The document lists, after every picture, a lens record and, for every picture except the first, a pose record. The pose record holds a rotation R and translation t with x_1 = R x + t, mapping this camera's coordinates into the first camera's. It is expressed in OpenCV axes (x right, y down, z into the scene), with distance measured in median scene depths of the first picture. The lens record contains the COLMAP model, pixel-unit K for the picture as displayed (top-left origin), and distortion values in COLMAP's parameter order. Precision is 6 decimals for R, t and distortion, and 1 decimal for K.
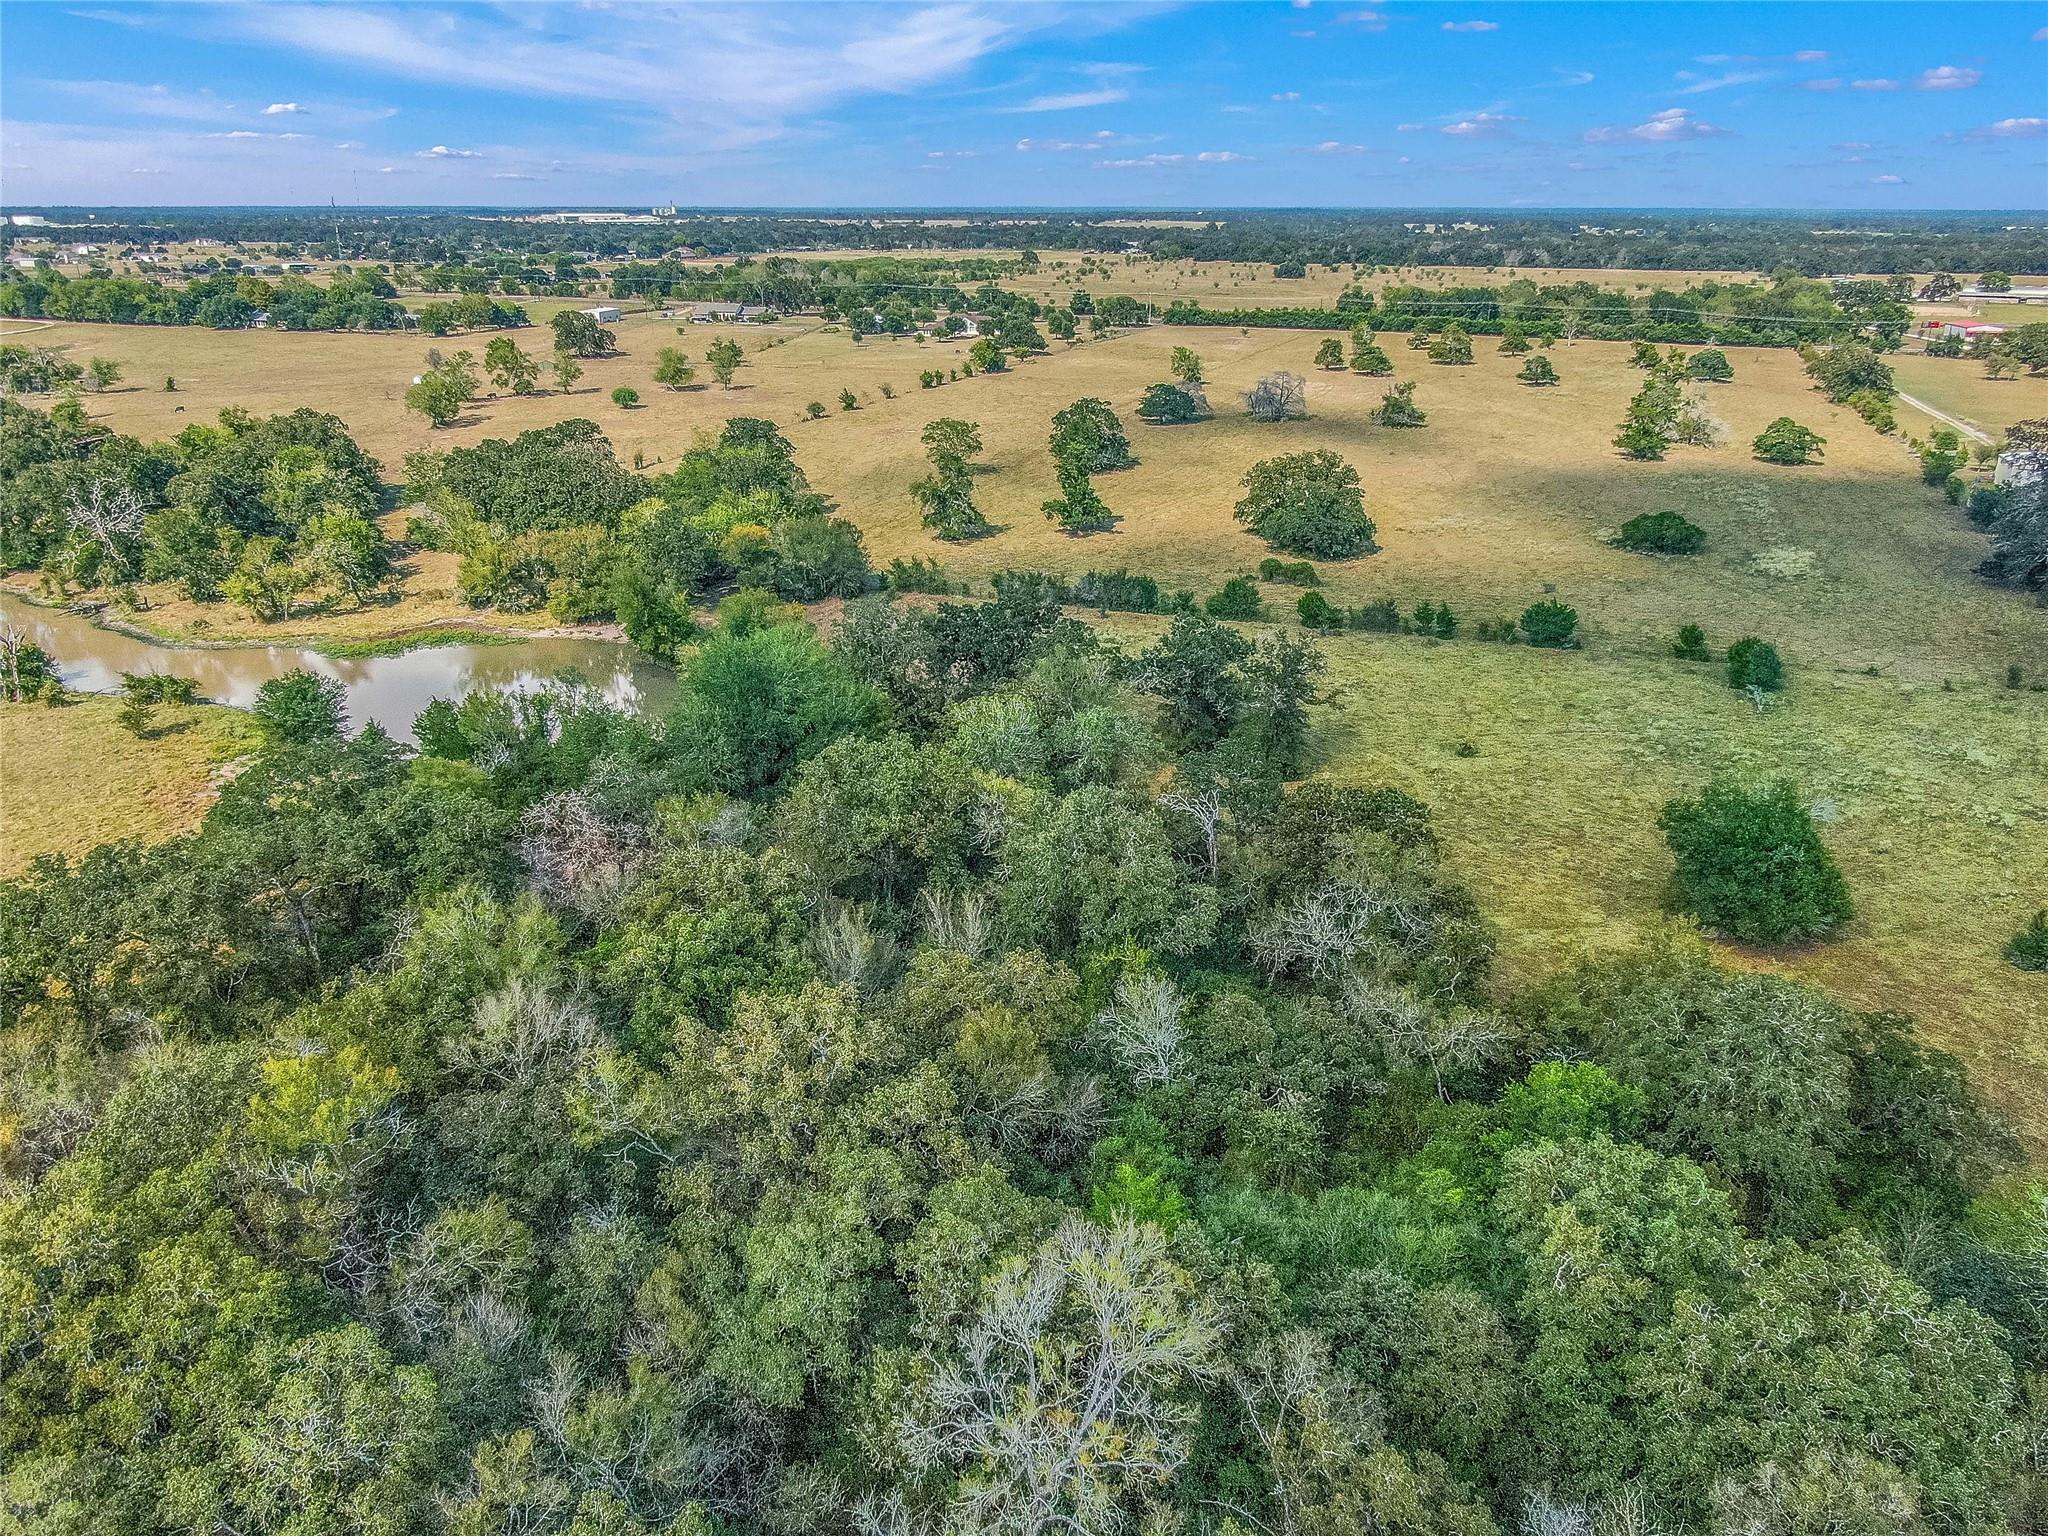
lens RADIAL K [[1519.6, 0, 1018.2], [0, 1519.6, 776.3], [0, 0, 1]] dist [-0.007590, 0.003429]
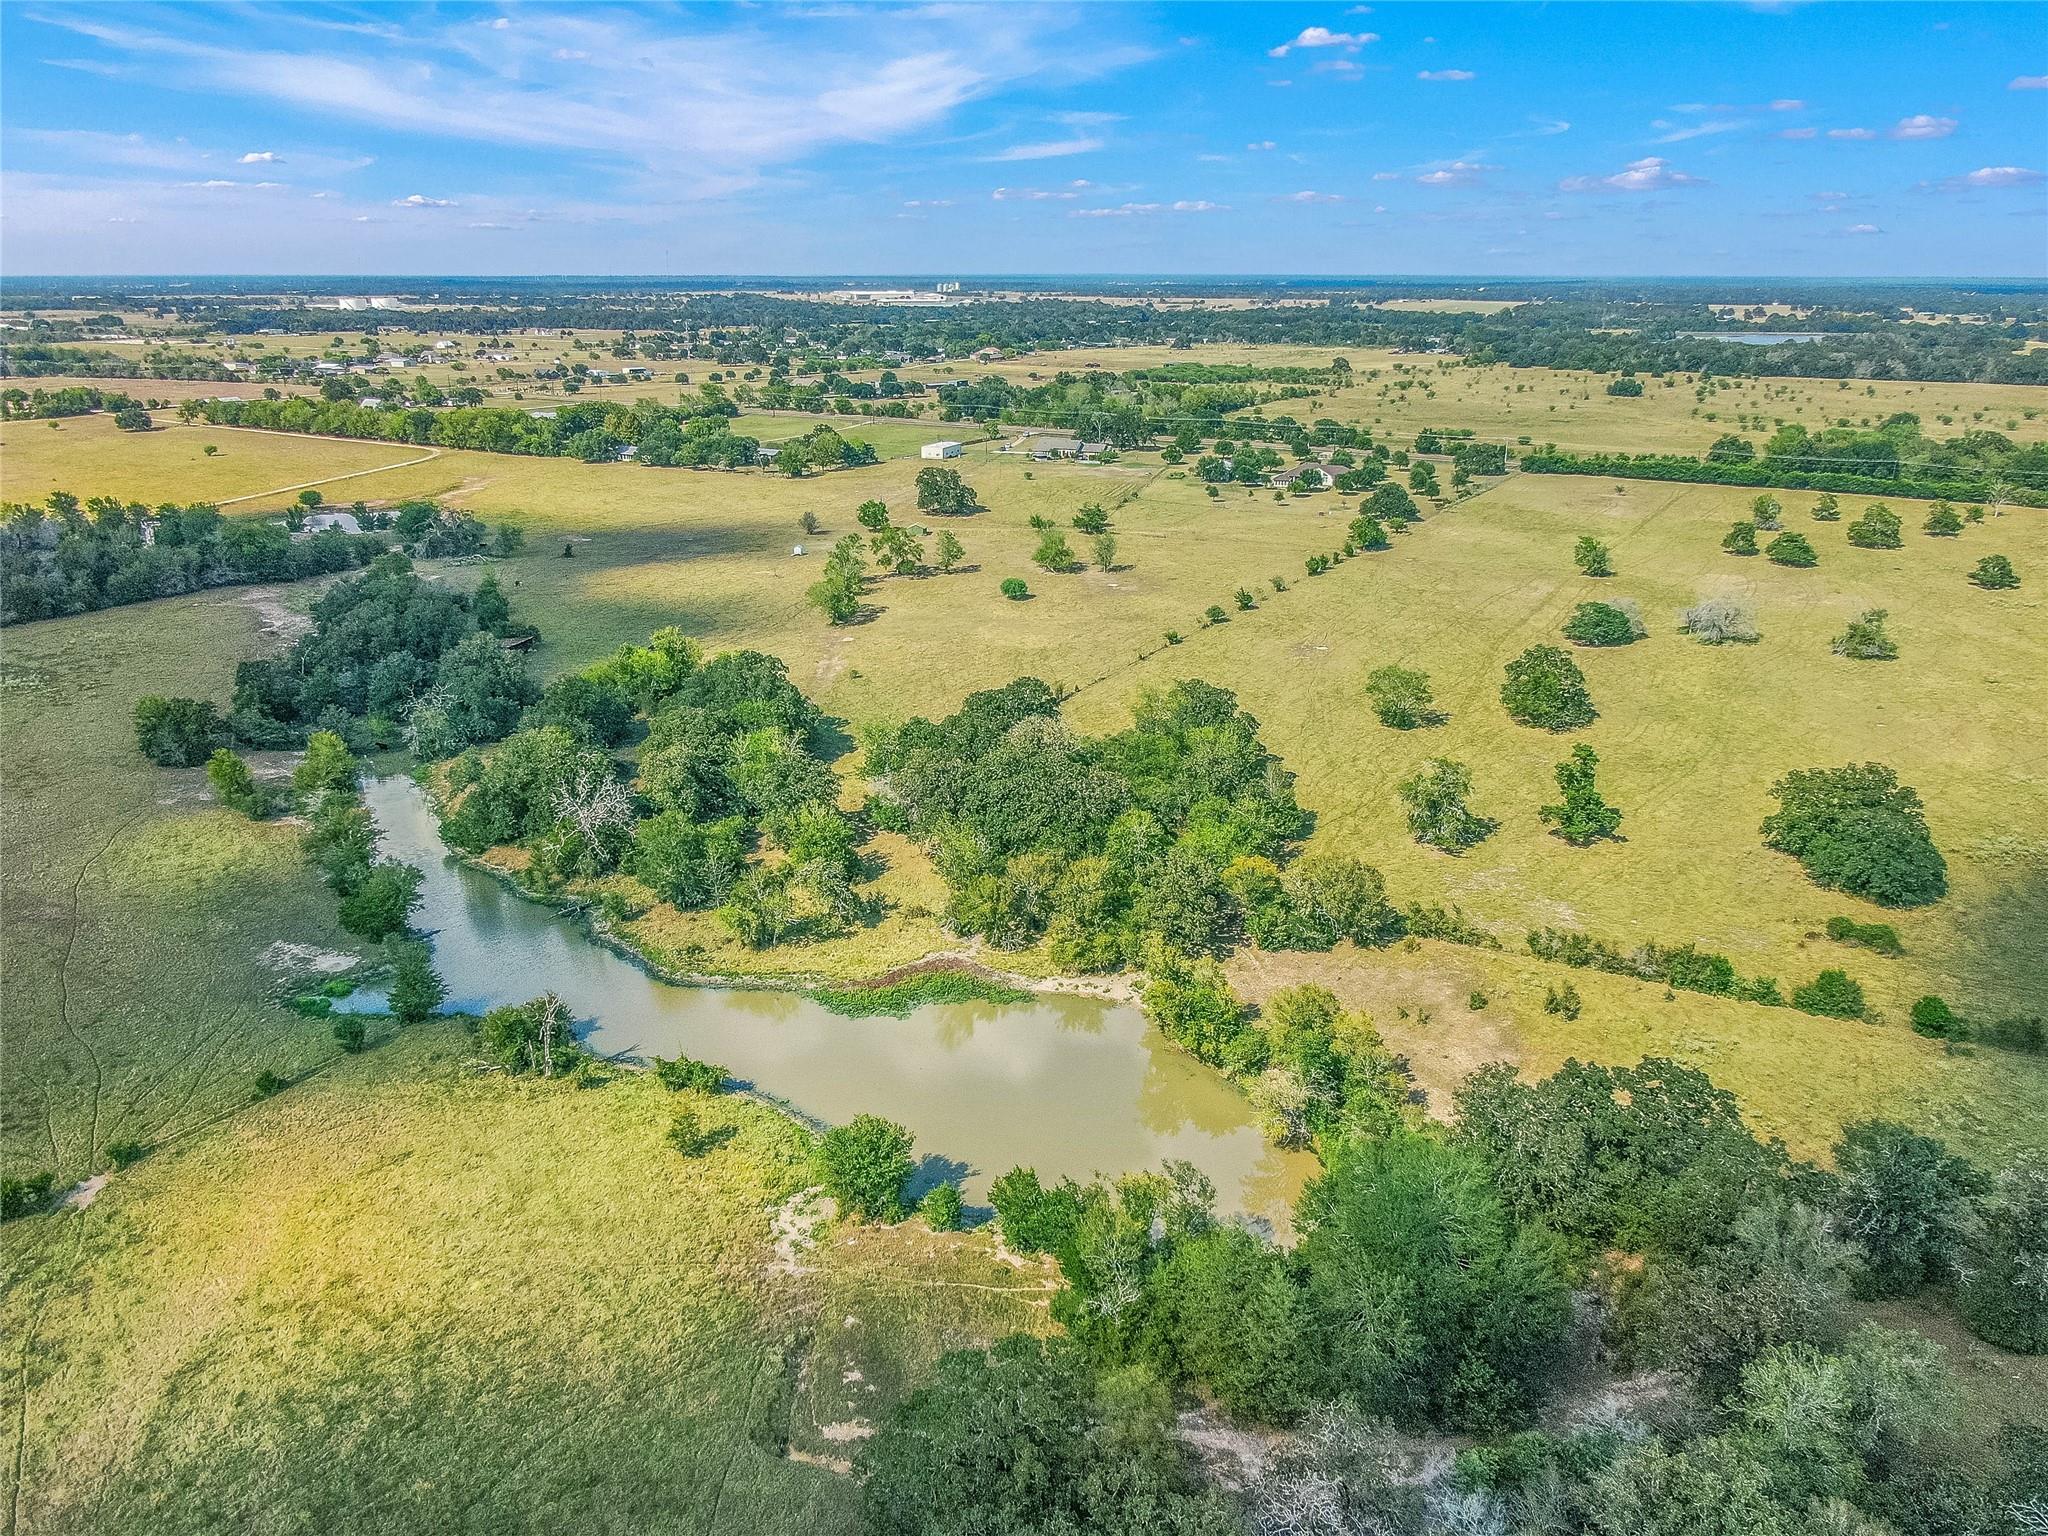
lens RADIAL K [[1520.0, 0, 1033.4], [0, 1520.0, 764.0], [0, 0, 1]] dist [-0.005775, 0.003385]
pose [[0.987906, 0.048511, -0.147271, -0.094195], [-0.055214, 0.997600, -0.041770, -0.093897], [0.144891, 0.049397, 0.988214, 0.036059]]
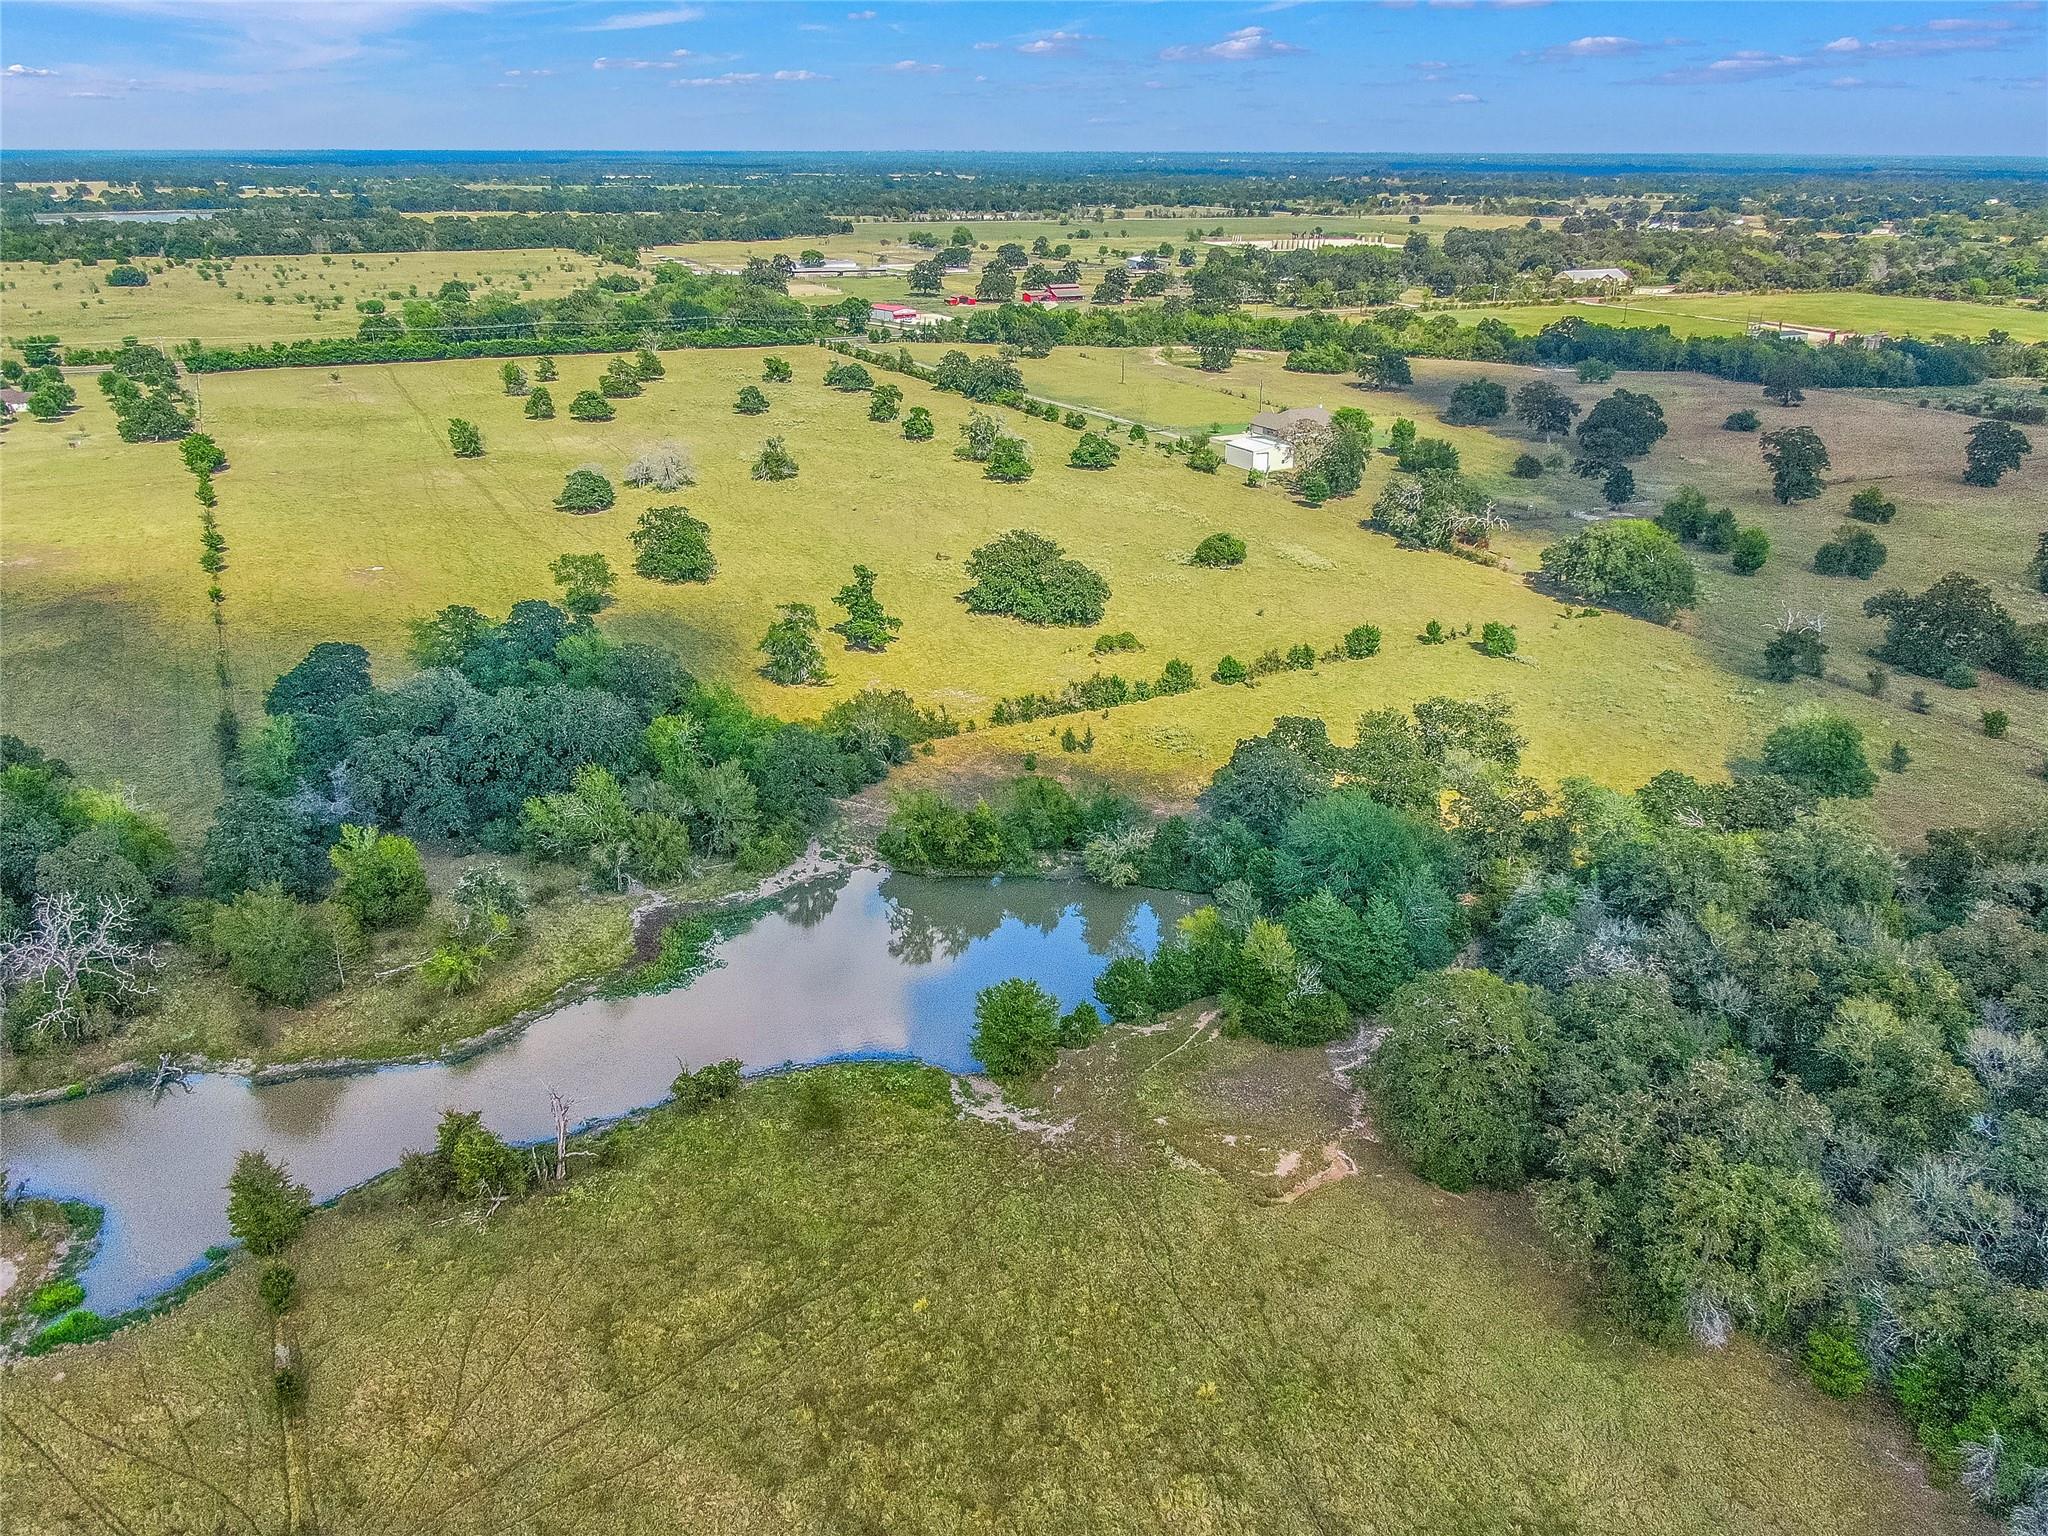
lens RADIAL K [[1519.6, 0, 1018.2], [0, 1519.6, 776.3], [0, 0, 1]] dist [-0.007590, 0.003429]
pose [[0.667272, -0.283104, 0.688912, -0.413286], [0.258873, 0.955433, 0.141887, -0.125068], [-0.698379, 0.083664, 0.710822, 0.111799]]
